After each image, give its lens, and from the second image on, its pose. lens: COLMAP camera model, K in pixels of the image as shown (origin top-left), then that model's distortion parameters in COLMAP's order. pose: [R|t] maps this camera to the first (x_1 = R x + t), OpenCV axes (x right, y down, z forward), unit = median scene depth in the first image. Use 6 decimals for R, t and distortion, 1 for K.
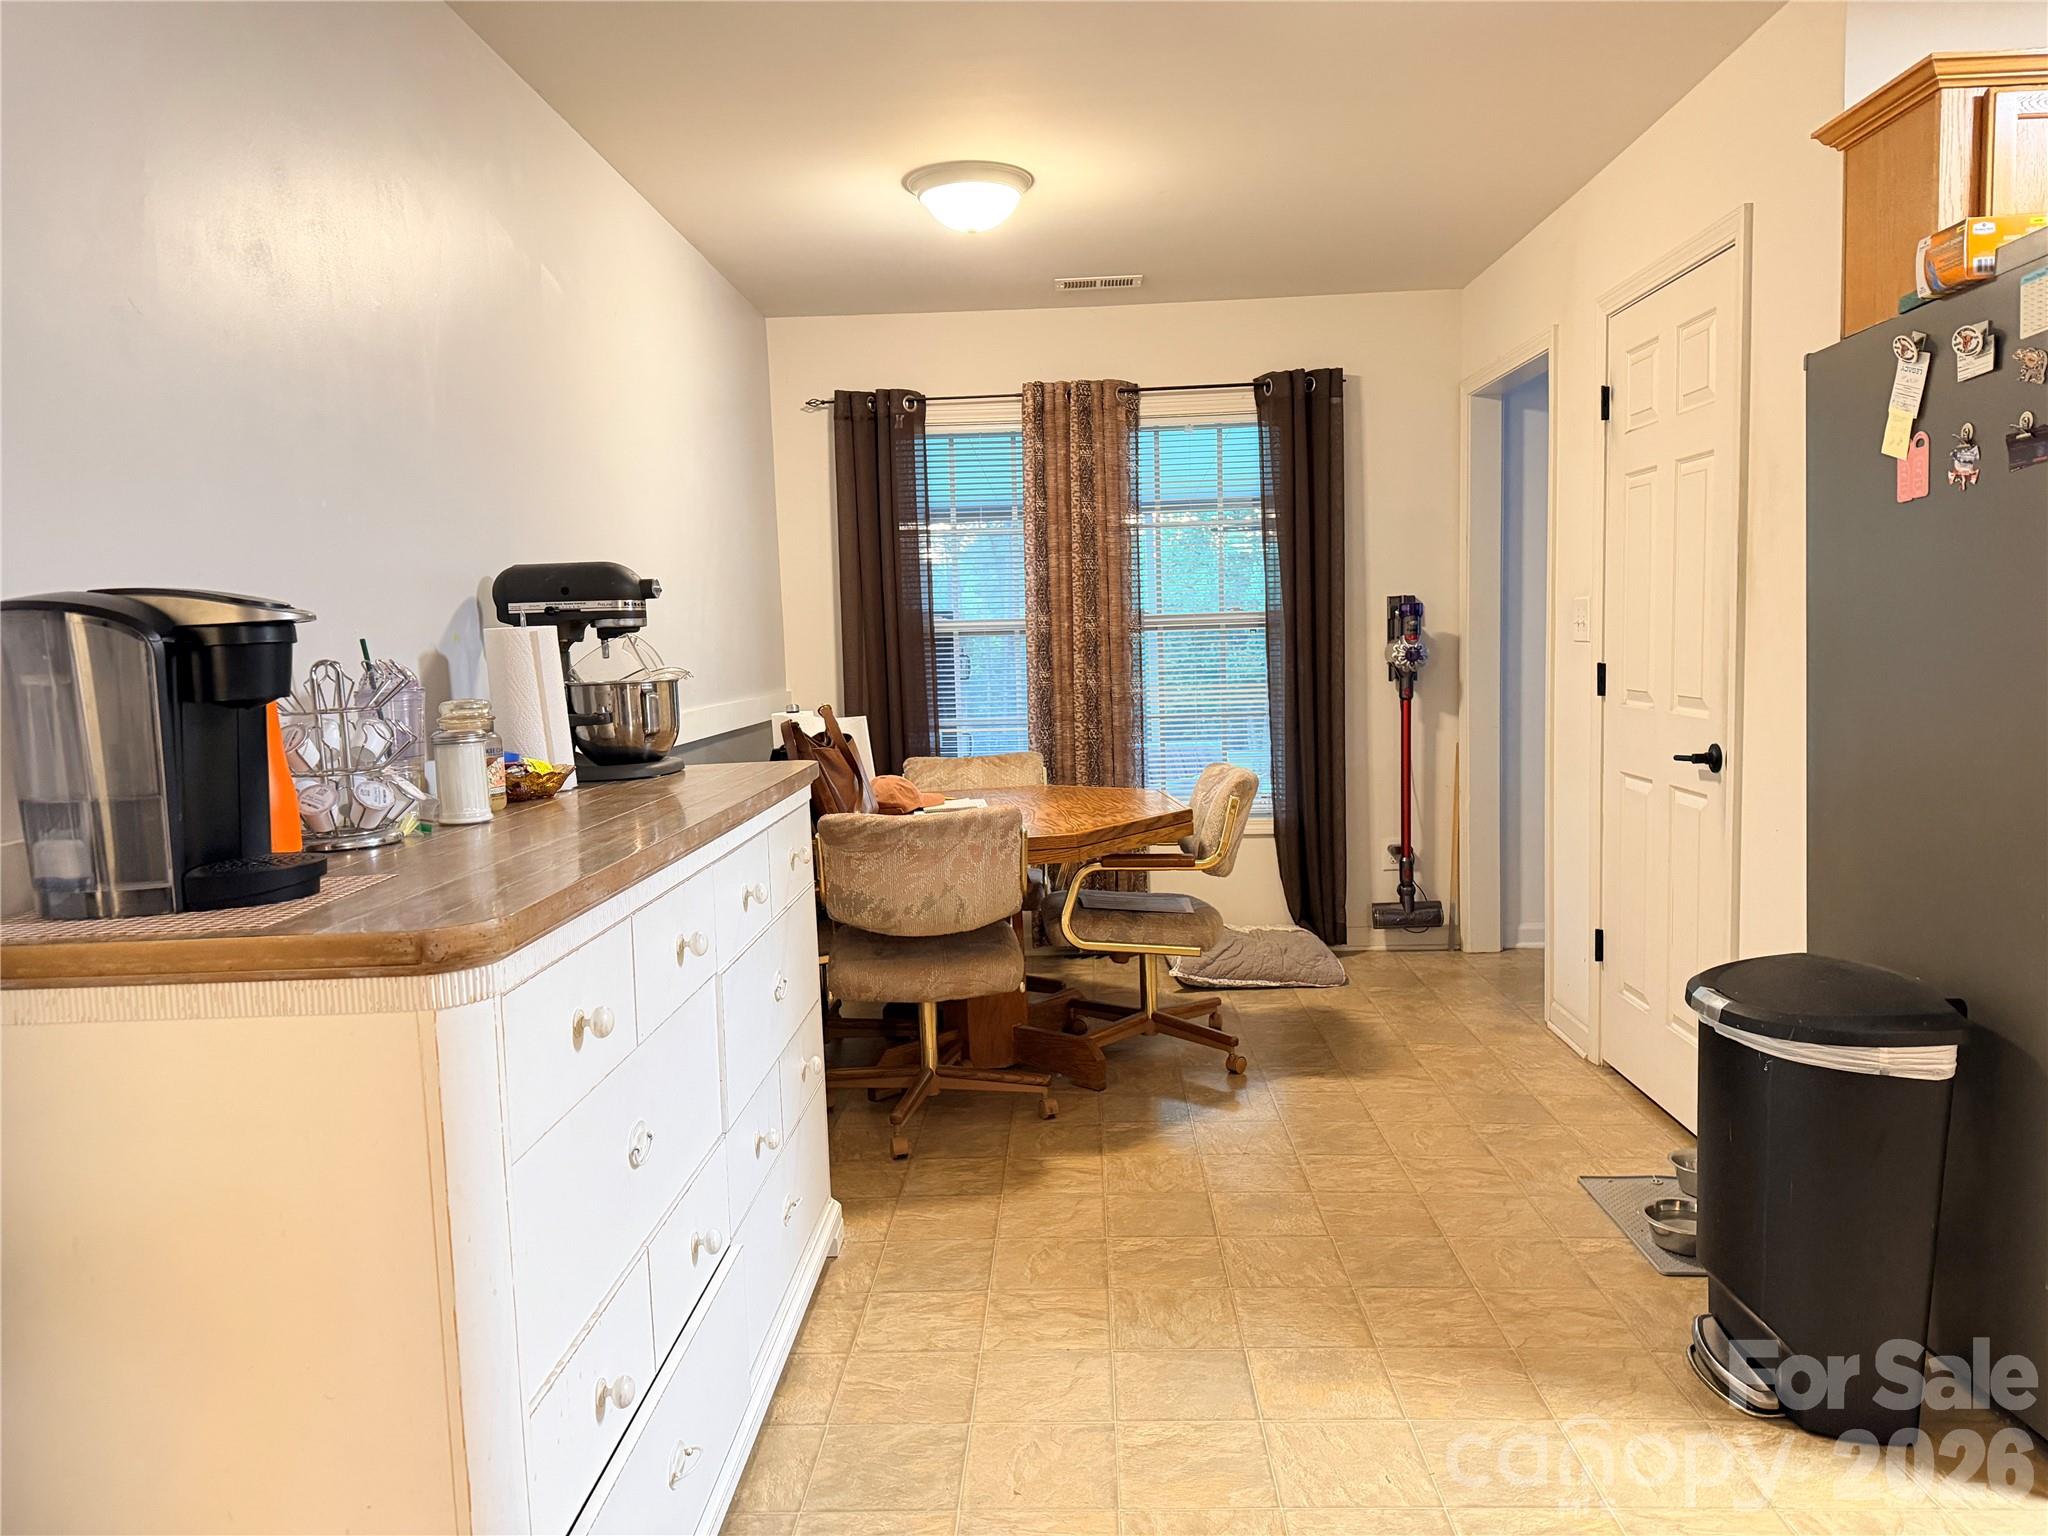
lens RADIAL K [[1427.5, 0, 1031.2], [0, 1427.5, 767.2], [0, 0, 1]] dist [0.169201, -0.174693]
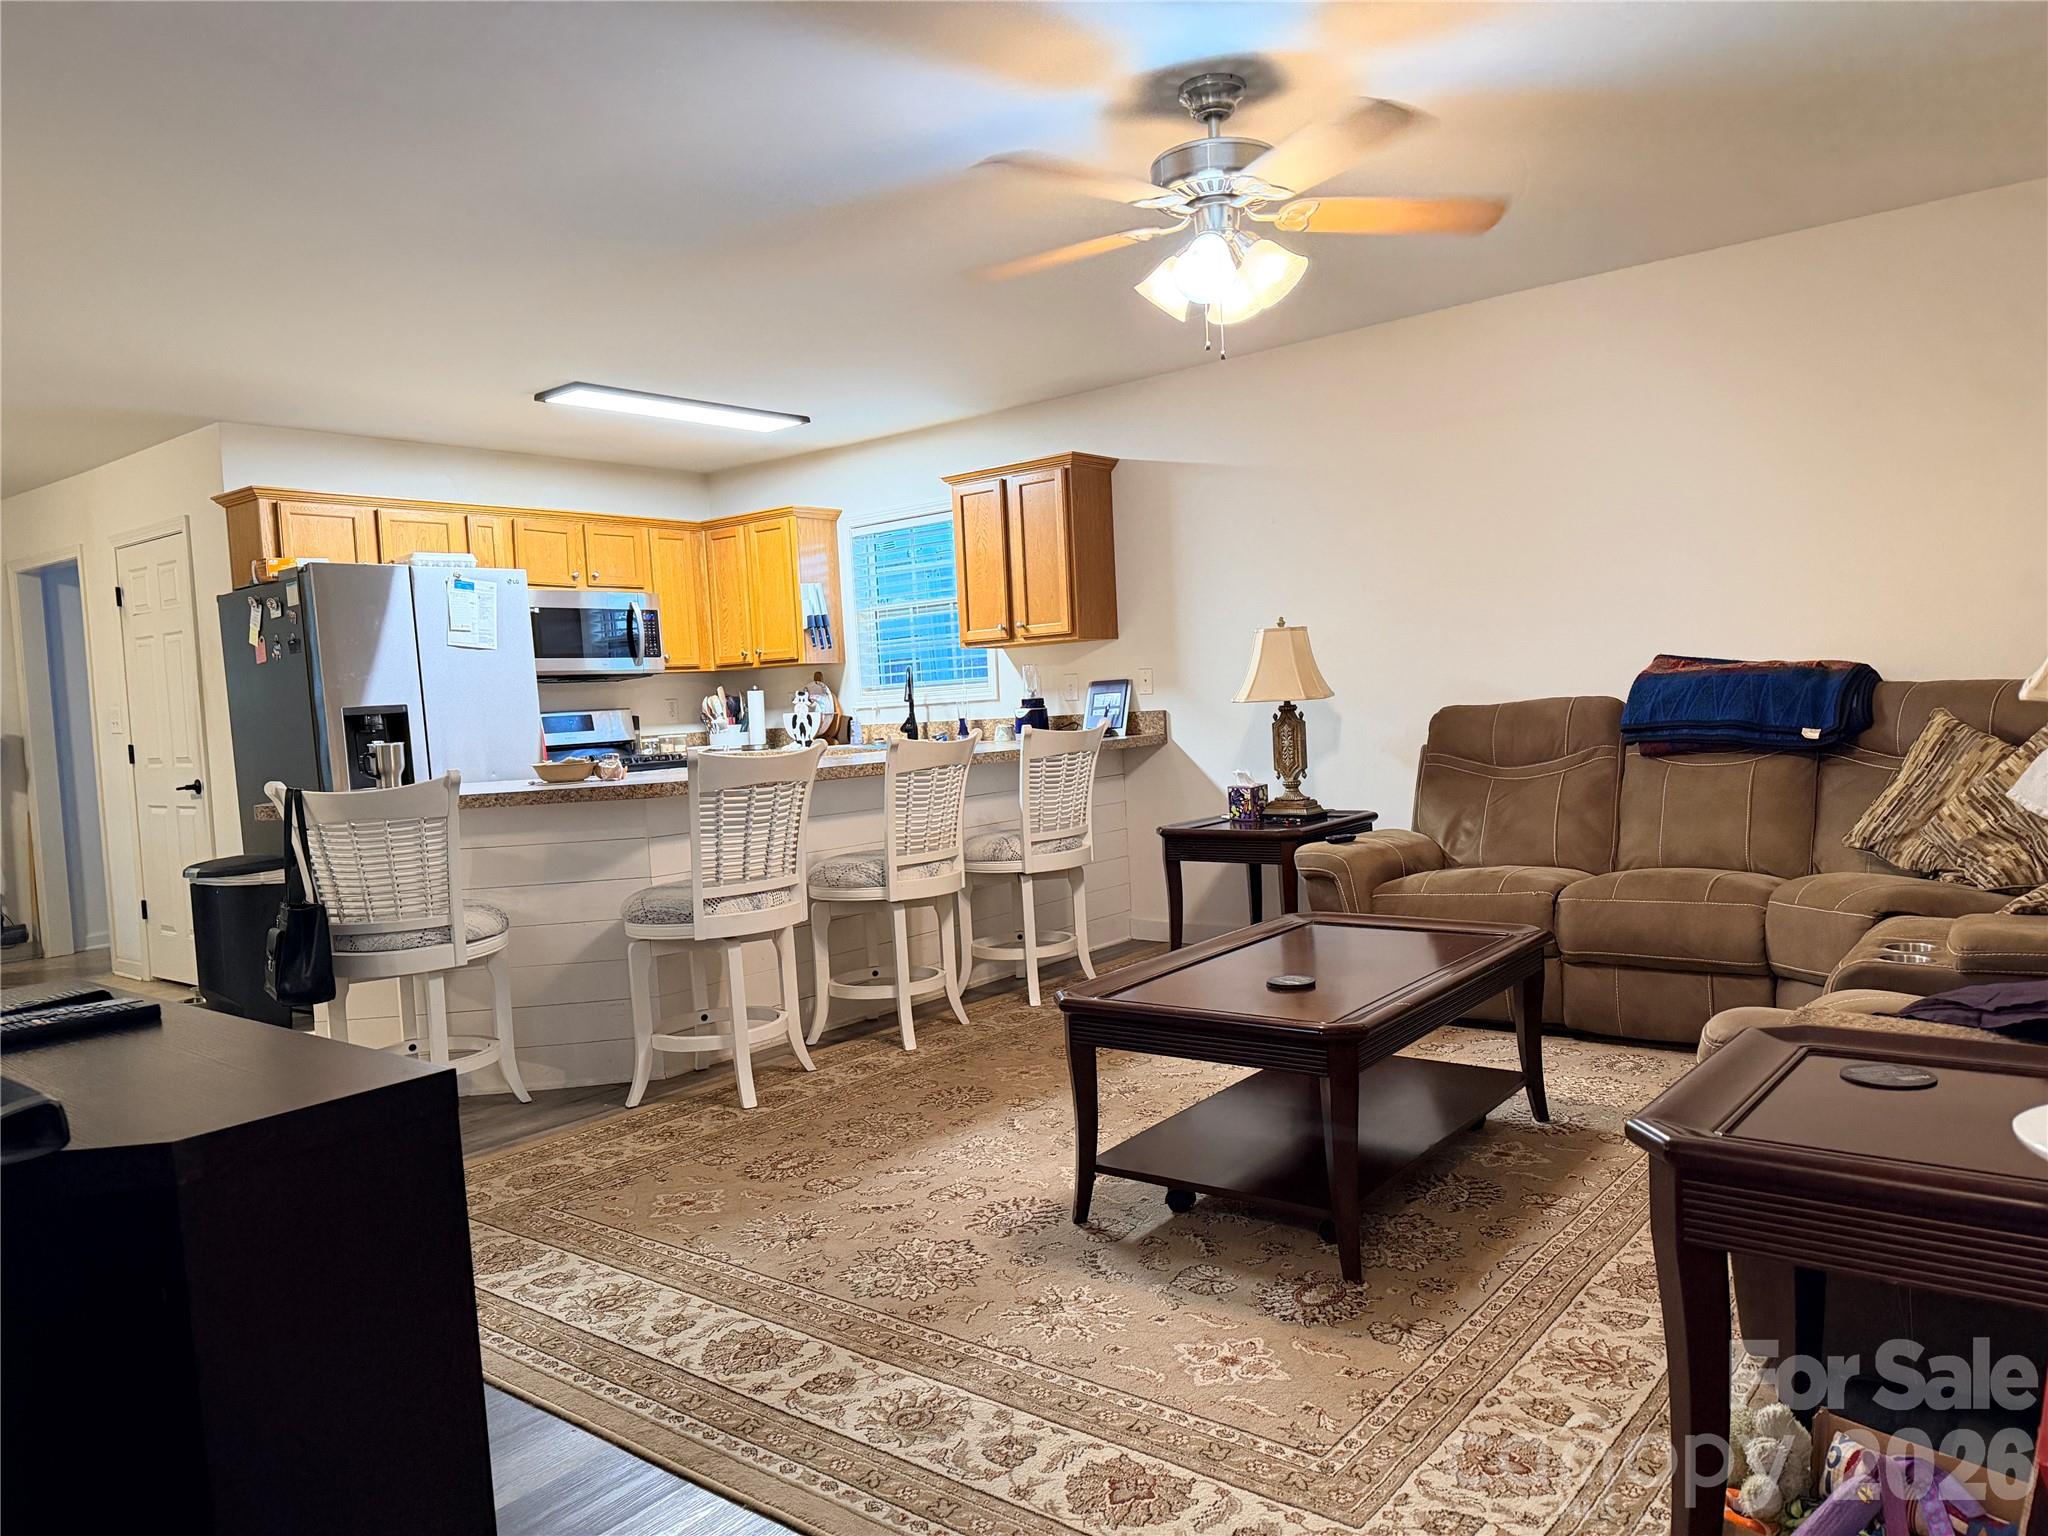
lens RADIAL K [[1415.4, 0, 1024.4], [0, 1415.4, 774.2], [0, 0, 1]] dist [0.154337, -0.220013]
pose [[0.600160, -0.043165, 0.798715, -0.262820], [0.106297, 0.993990, -0.026154, 0.090912], [-0.792786, 0.100598, 0.601141, -0.651402]]
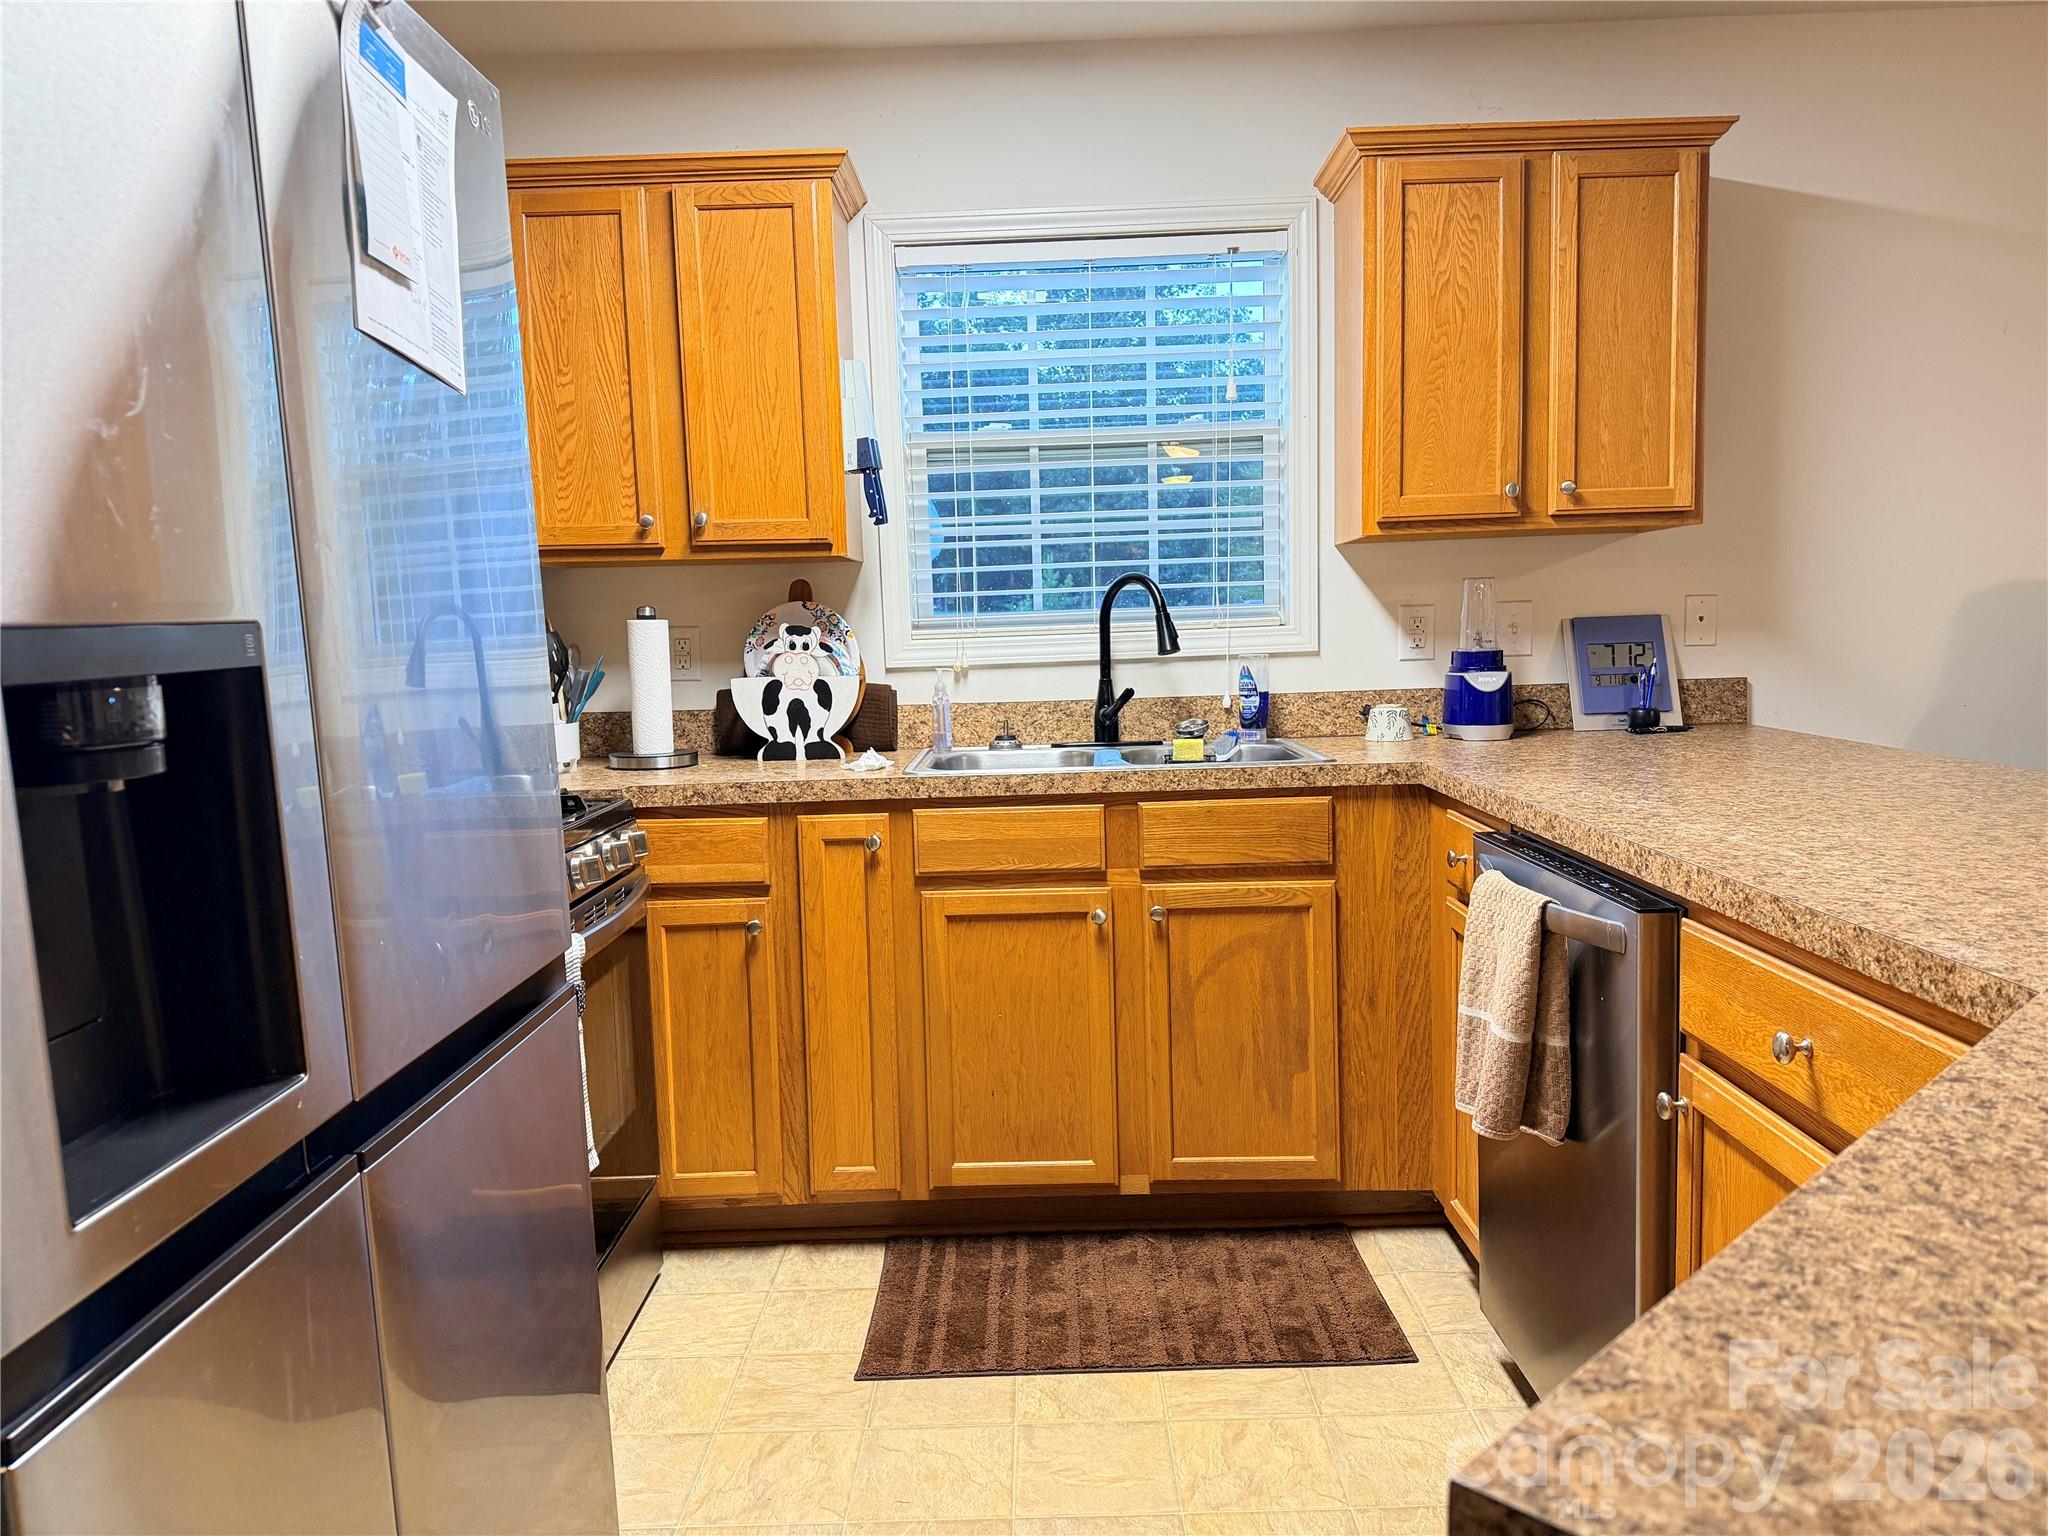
lens RADIAL K [[1416.4, 0, 1024.0], [0, 1416.4, 768.0], [0, 0, 1]] dist [0.168365, -0.321305]
pose [[-0.020108, -0.068898, 0.997421, 0.137719], [0.118294, 0.990451, 0.070801, -0.022029], [-0.992775, 0.119413, -0.011766, 0.275432]]
